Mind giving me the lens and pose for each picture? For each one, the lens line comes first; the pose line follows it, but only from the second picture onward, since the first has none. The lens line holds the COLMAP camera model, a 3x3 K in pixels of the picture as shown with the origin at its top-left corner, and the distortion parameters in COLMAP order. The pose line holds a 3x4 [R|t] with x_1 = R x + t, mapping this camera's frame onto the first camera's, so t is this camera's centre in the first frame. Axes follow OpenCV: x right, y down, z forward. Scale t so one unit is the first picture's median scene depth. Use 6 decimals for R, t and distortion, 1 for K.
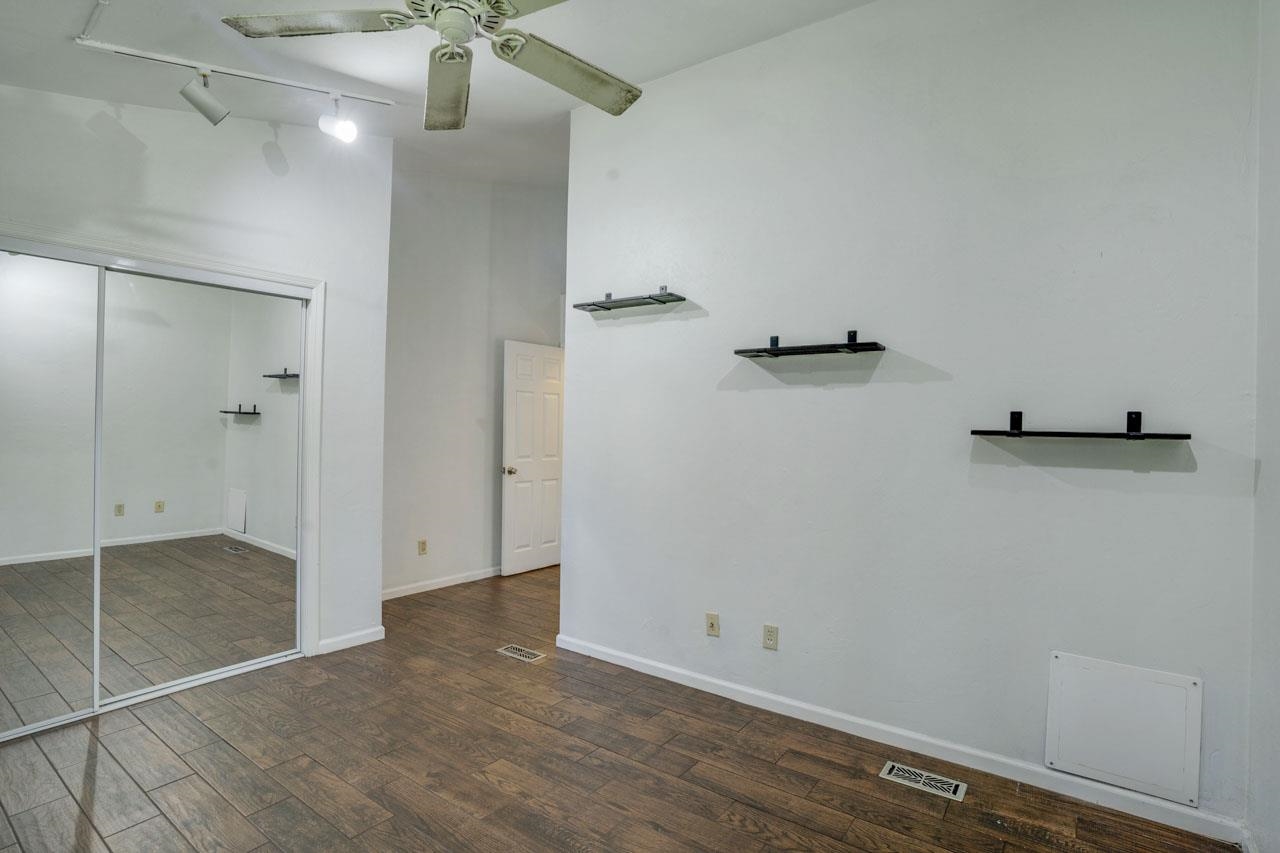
lens RADIAL K [[633.8, 0, 640.0], [0, 633.8, 426.5], [0, 0, 1]] dist [-0.070825, 0.032692]
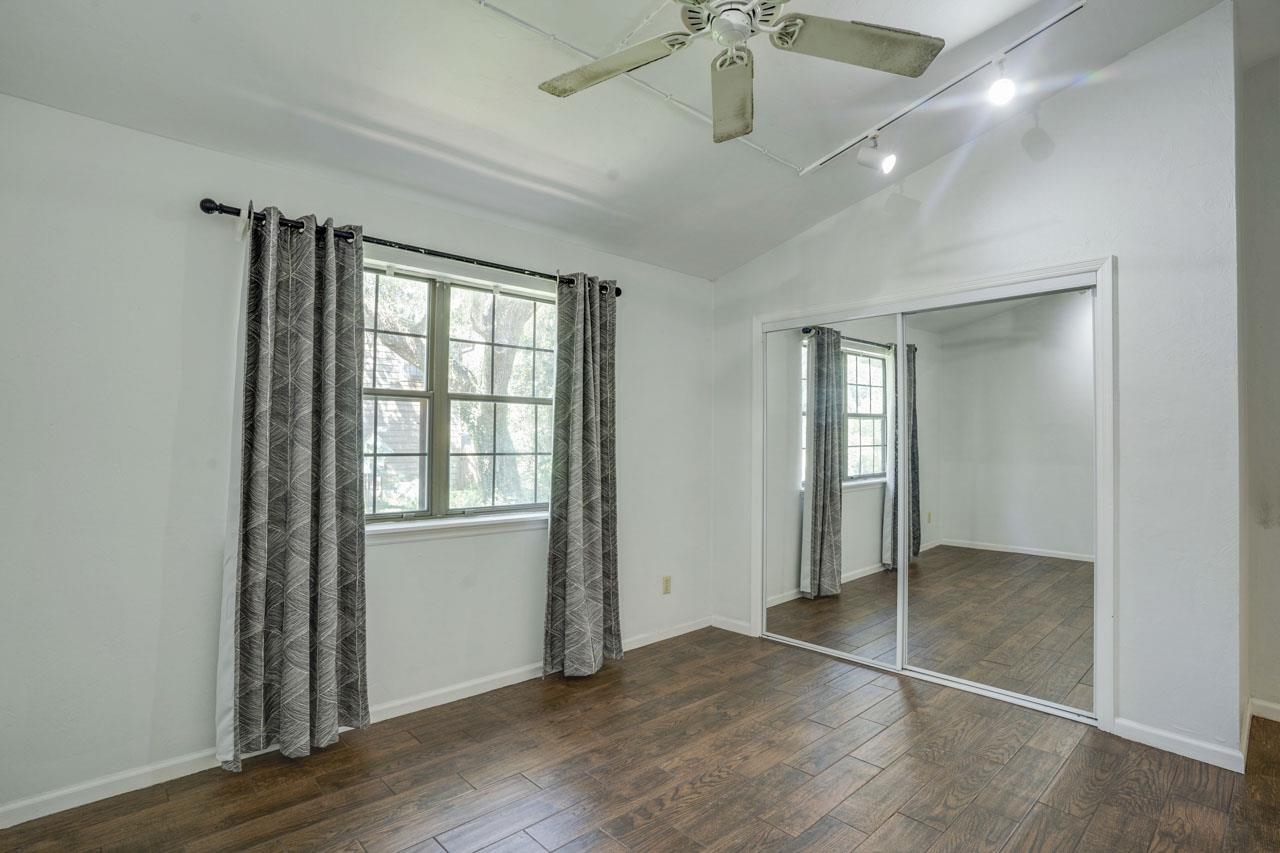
lens RADIAL K [[673.3, 0, 677.9], [0, 673.3, 425.4], [0, 0, 1]] dist [-0.001235, 0.000352]
pose [[-0.182823, -0.031828, -0.982631, 0.451796], [-0.006602, 0.999493, -0.031146, 0.011982], [0.983124, 0.000793, -0.182941, 0.658574]]
